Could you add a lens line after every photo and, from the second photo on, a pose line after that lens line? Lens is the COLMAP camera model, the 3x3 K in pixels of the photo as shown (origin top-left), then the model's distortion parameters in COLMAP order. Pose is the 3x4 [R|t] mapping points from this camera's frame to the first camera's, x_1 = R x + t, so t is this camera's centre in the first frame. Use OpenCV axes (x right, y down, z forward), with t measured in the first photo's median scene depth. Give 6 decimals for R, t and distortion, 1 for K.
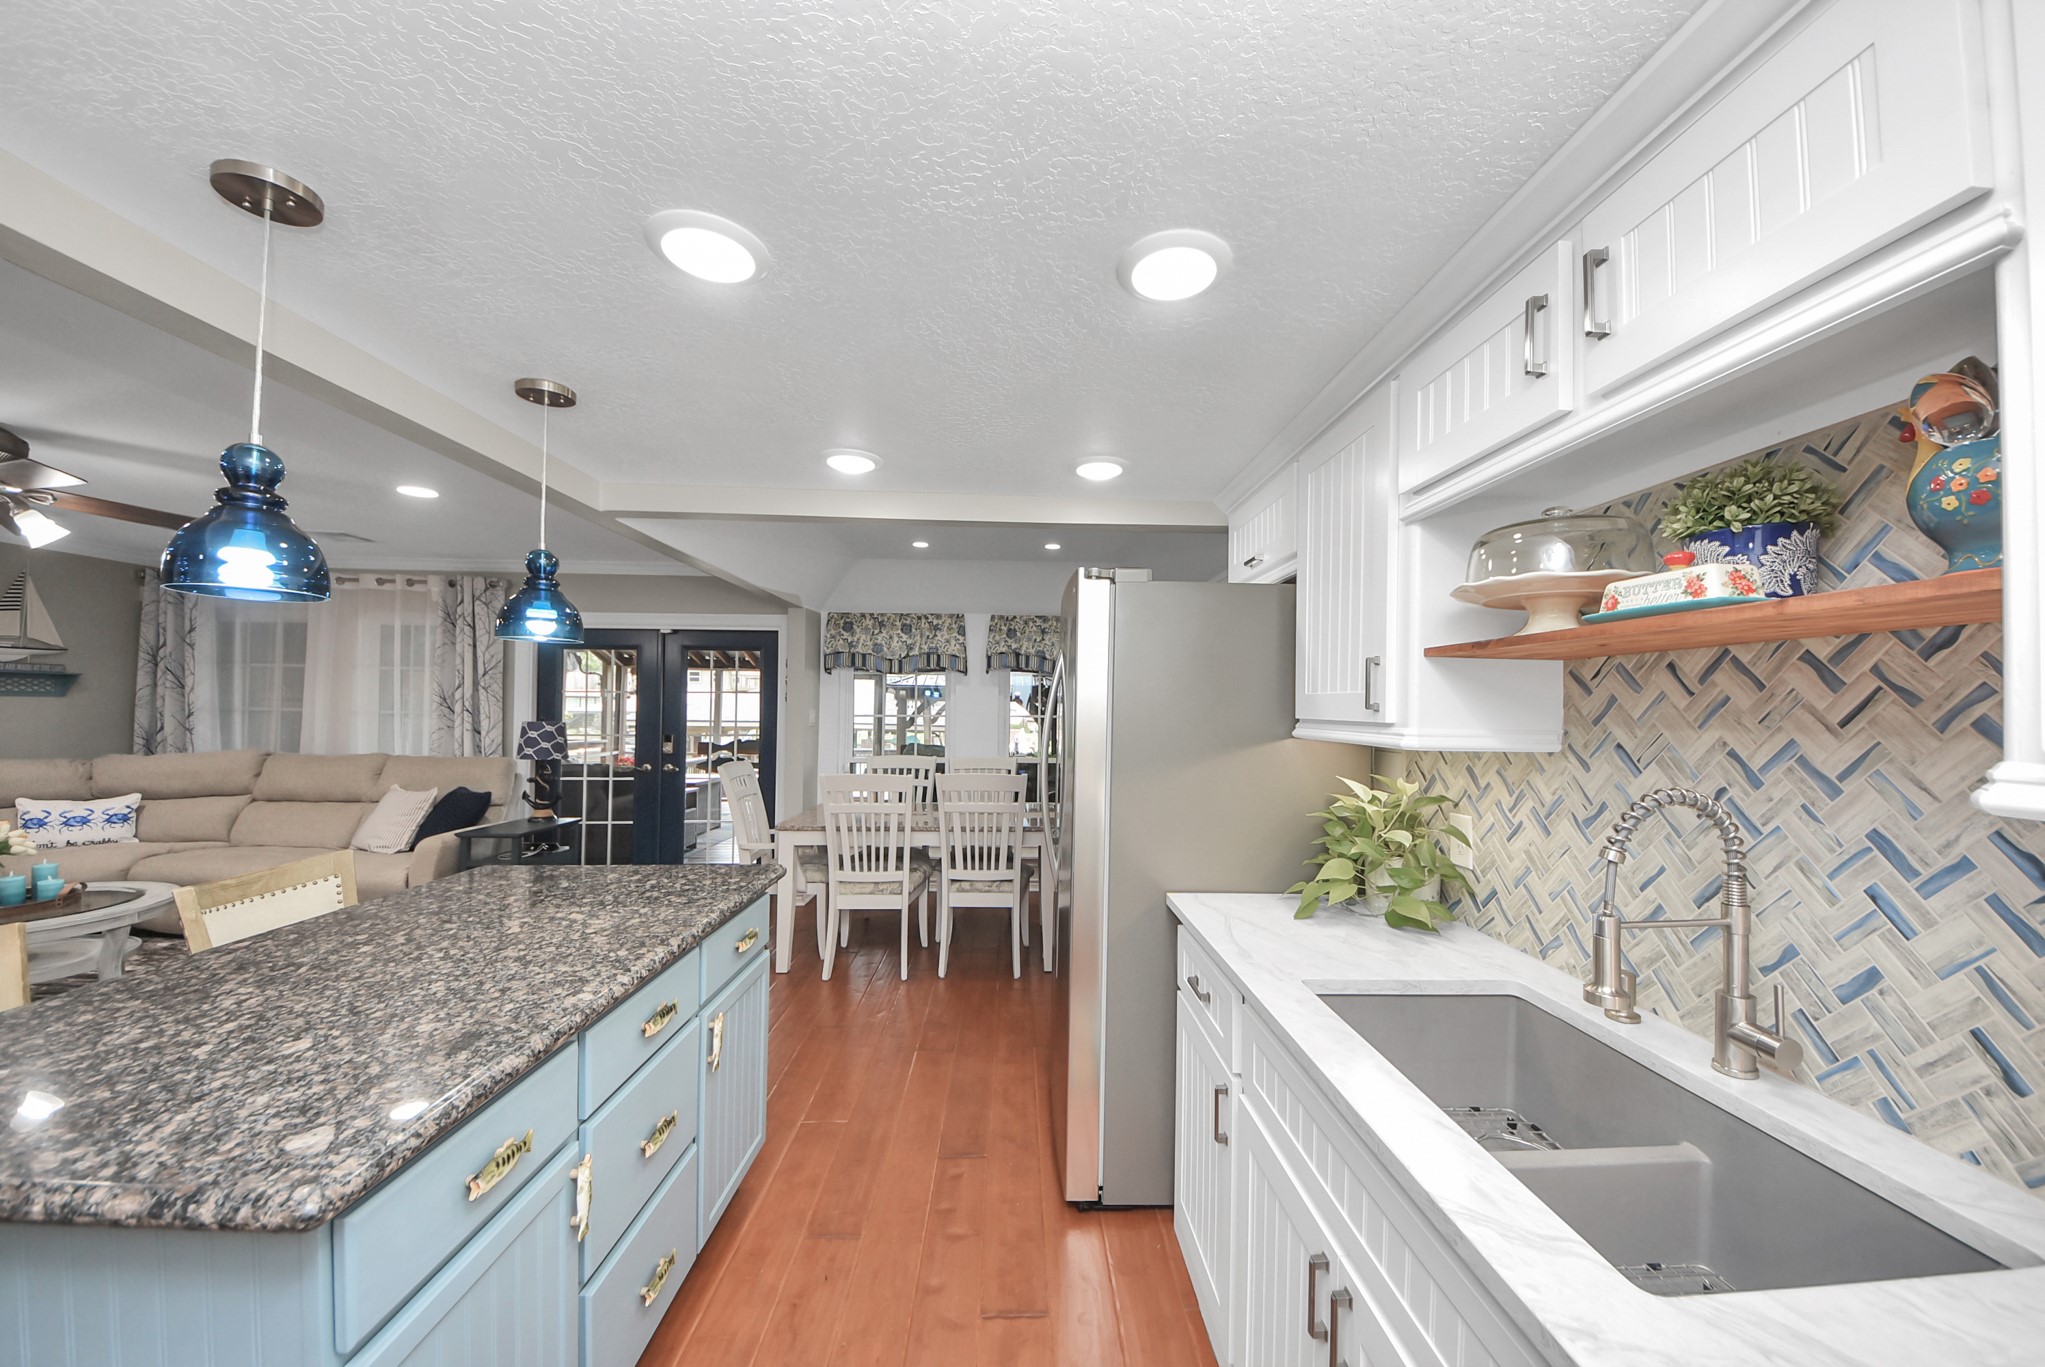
lens RADIAL K [[722.6, 0, 1037.1], [0, 722.6, 697.6], [0, 0, 1]] dist [0.021300, -0.014737]
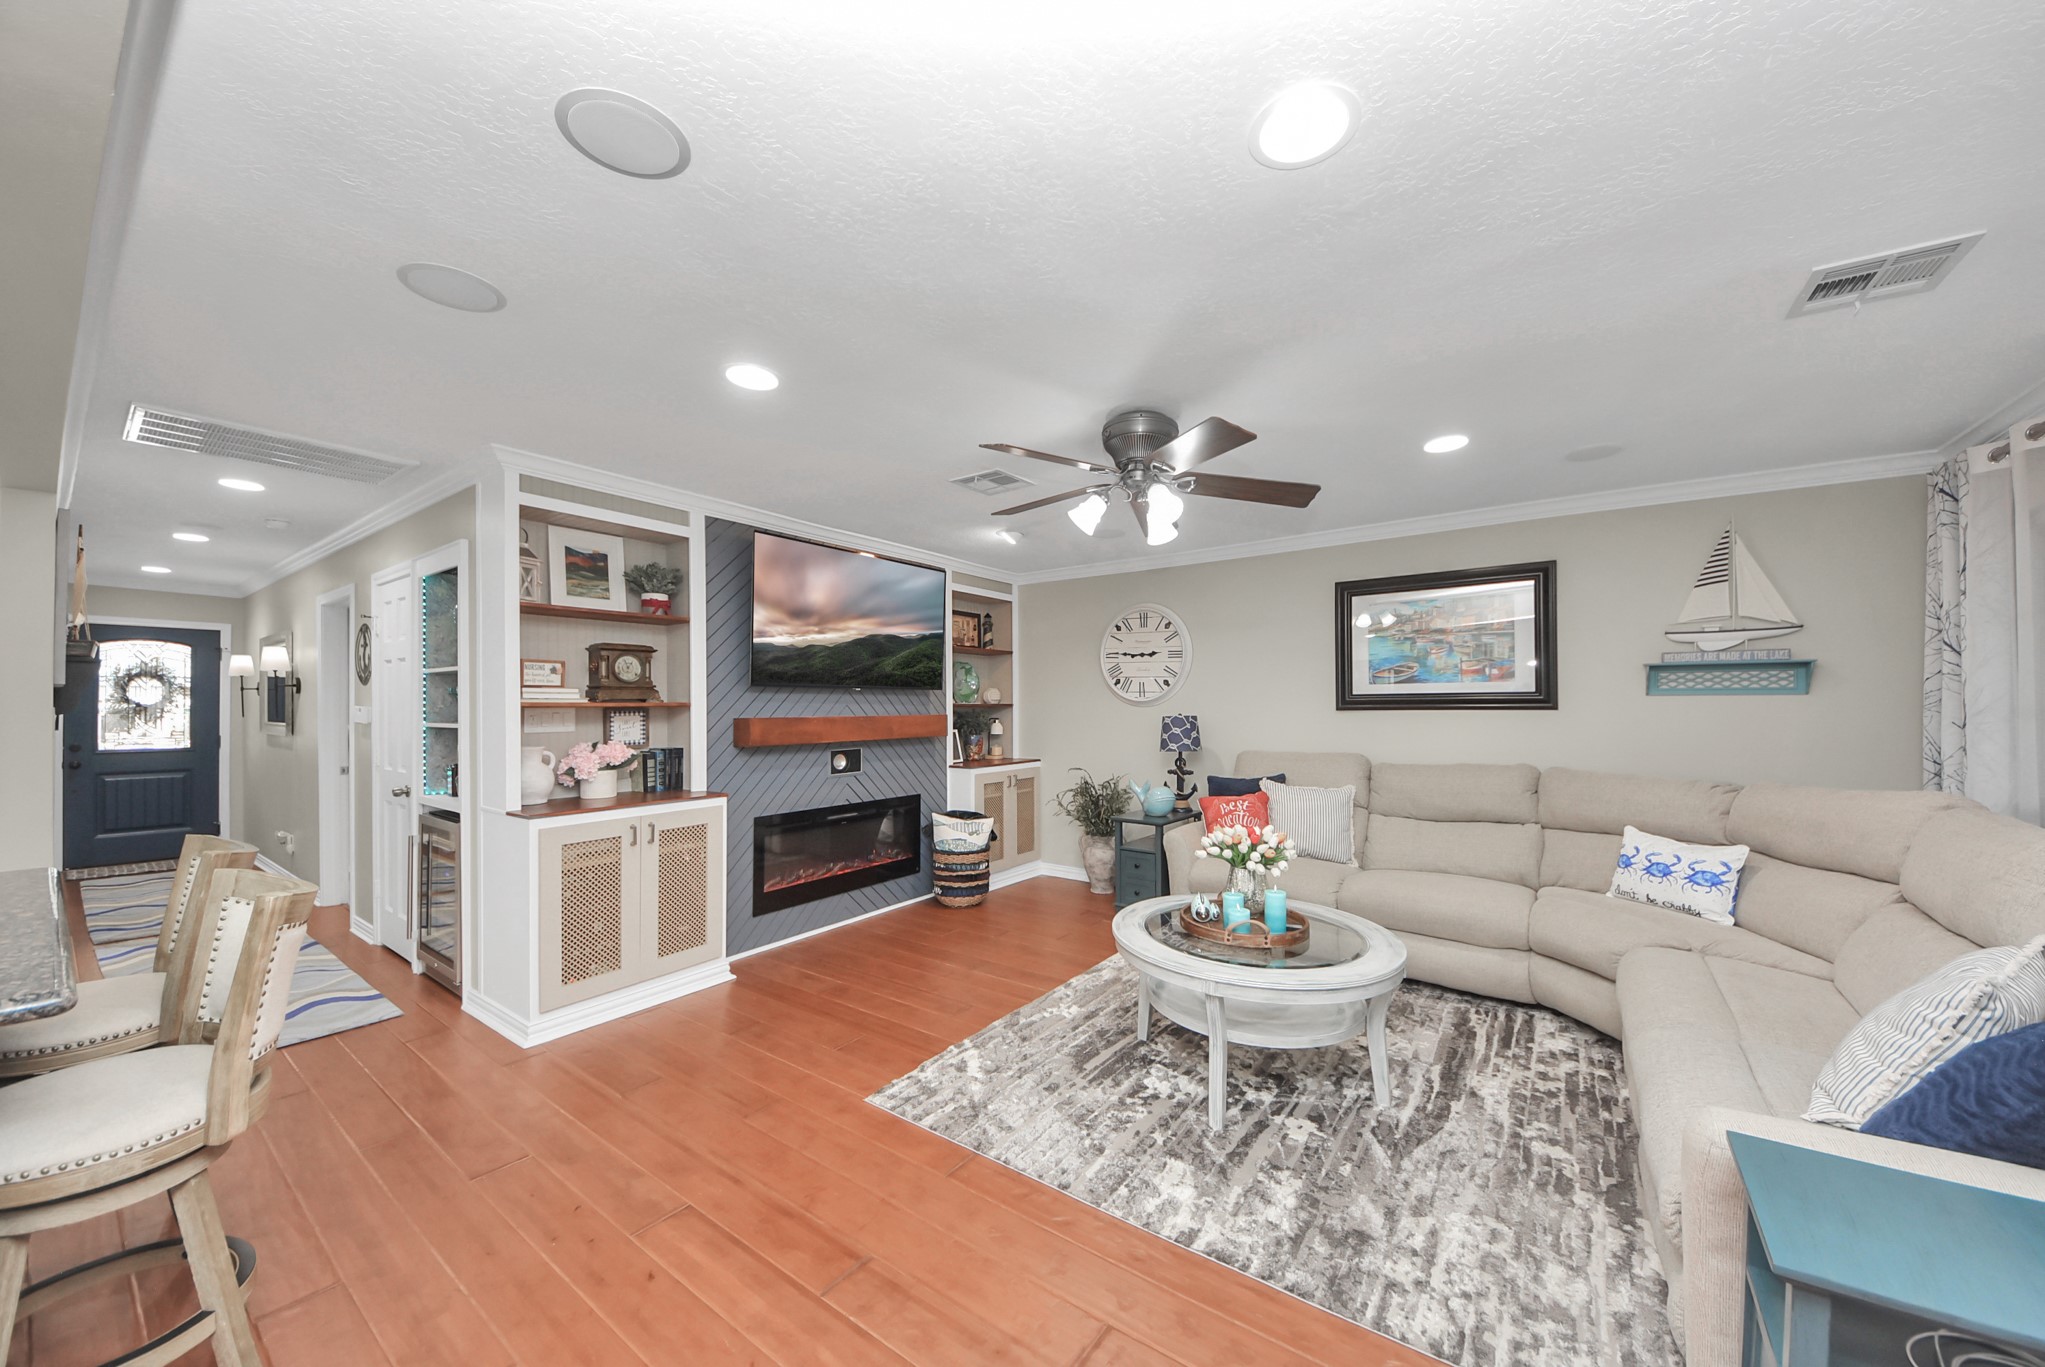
lens RADIAL K [[722.6, 0, 1037.1], [0, 722.6, 697.6], [0, 0, 1]] dist [0.021300, -0.014737]
pose [[-0.602877, -0.020535, -0.797570, -0.344187], [0.006773, 0.999501, -0.030854, 0.018077], [0.797806, -0.024003, -0.602437, 0.829828]]
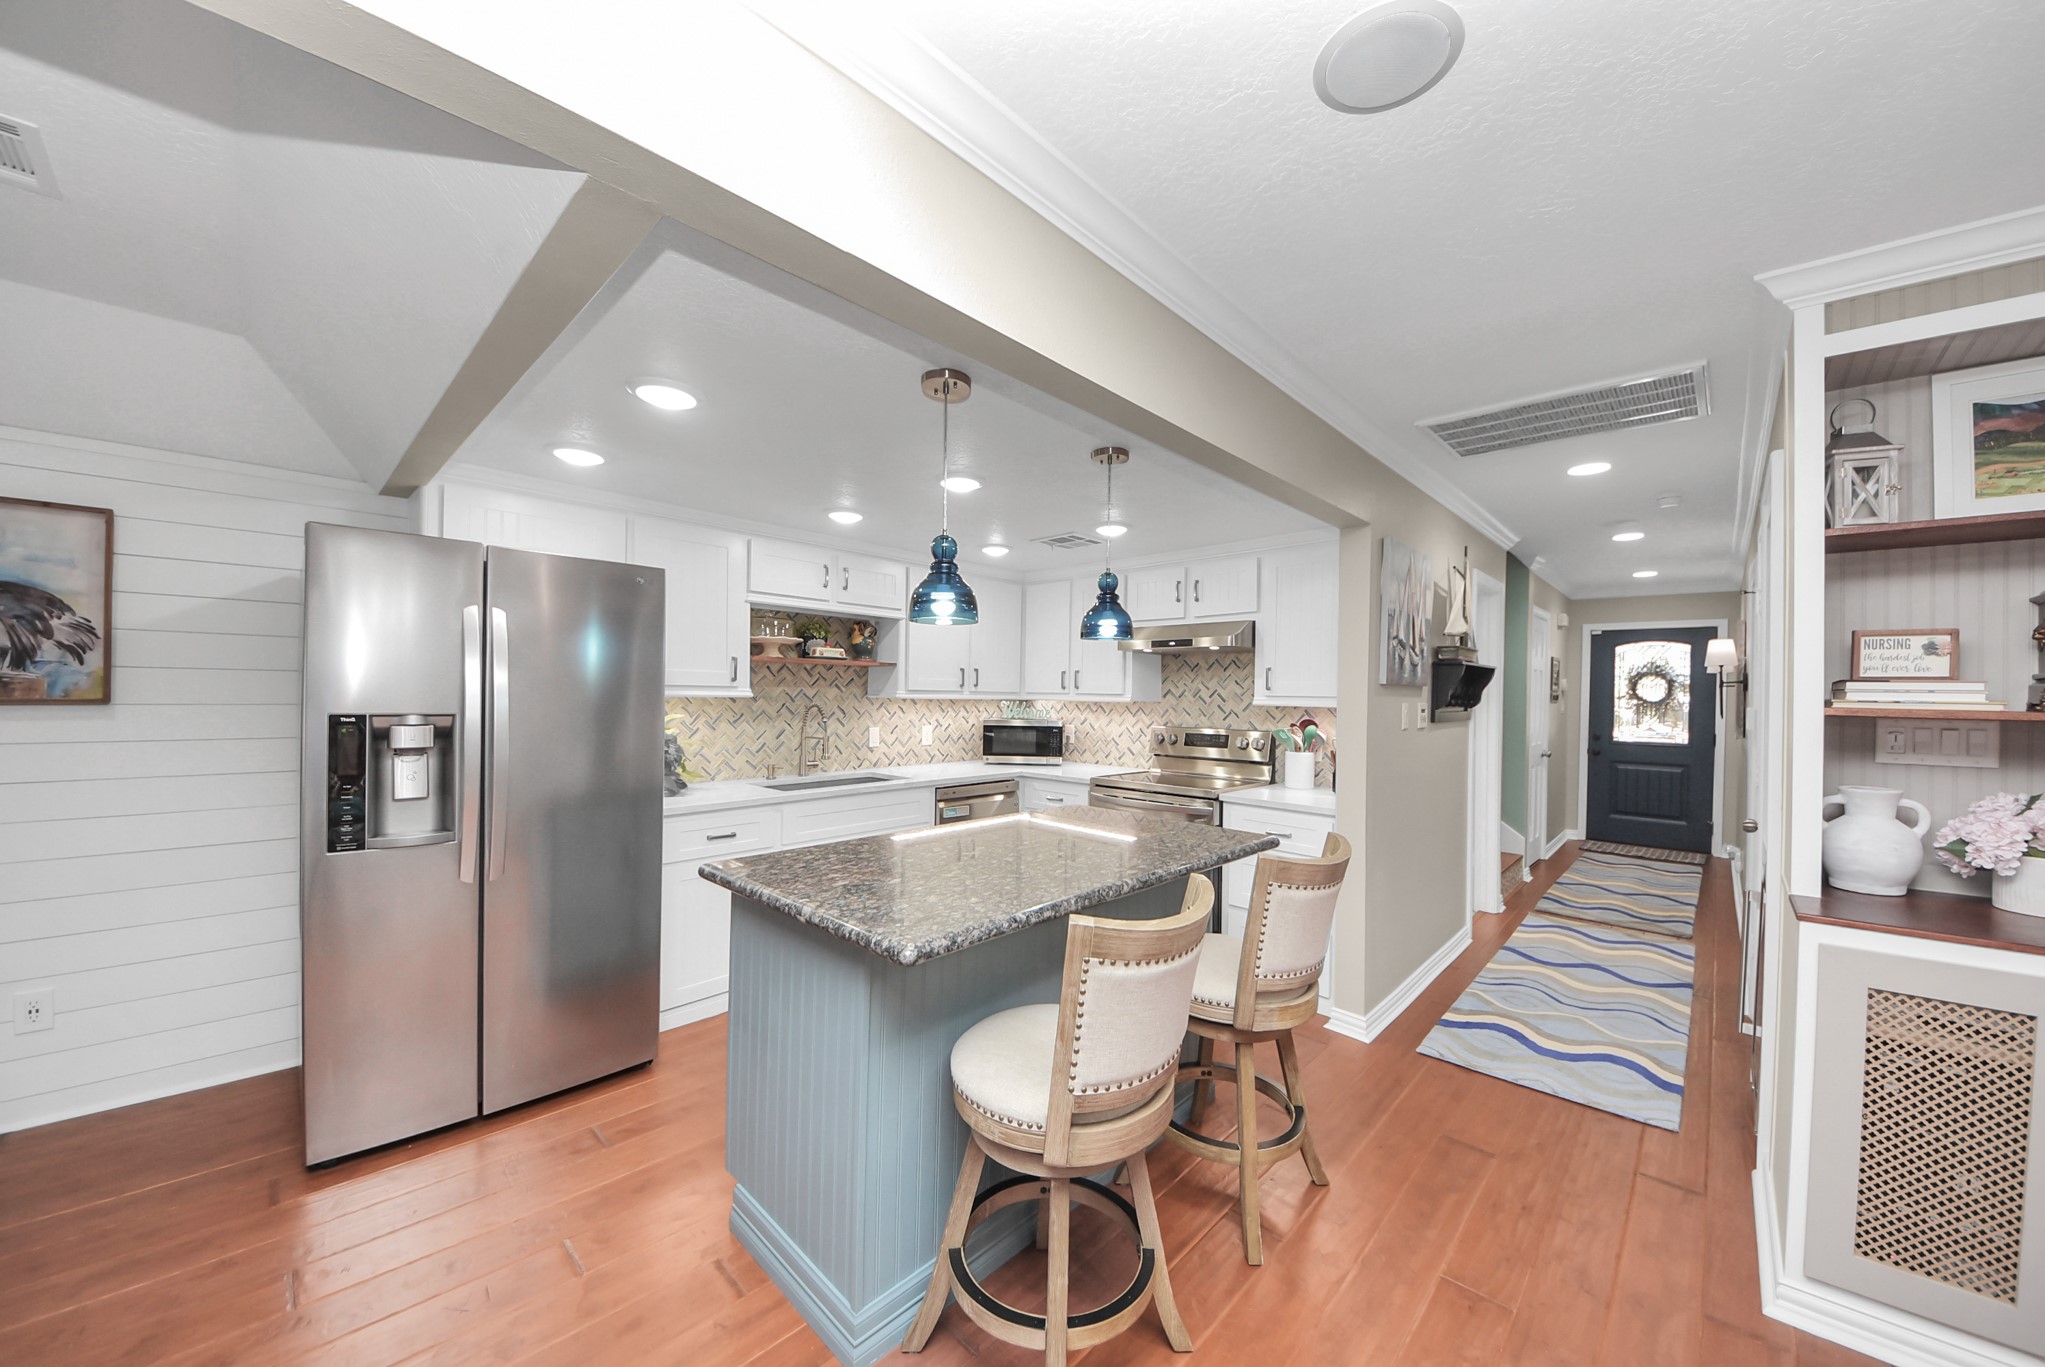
lens RADIAL K [[722.6, 0, 1037.1], [0, 722.6, 697.6], [0, 0, 1]] dist [0.021300, -0.014737]
pose [[-0.710308, -0.031641, 0.703180, -0.558756], [-0.036631, 0.999297, 0.007962, 0.005462], [-0.702937, -0.020103, -0.710968, 0.609821]]
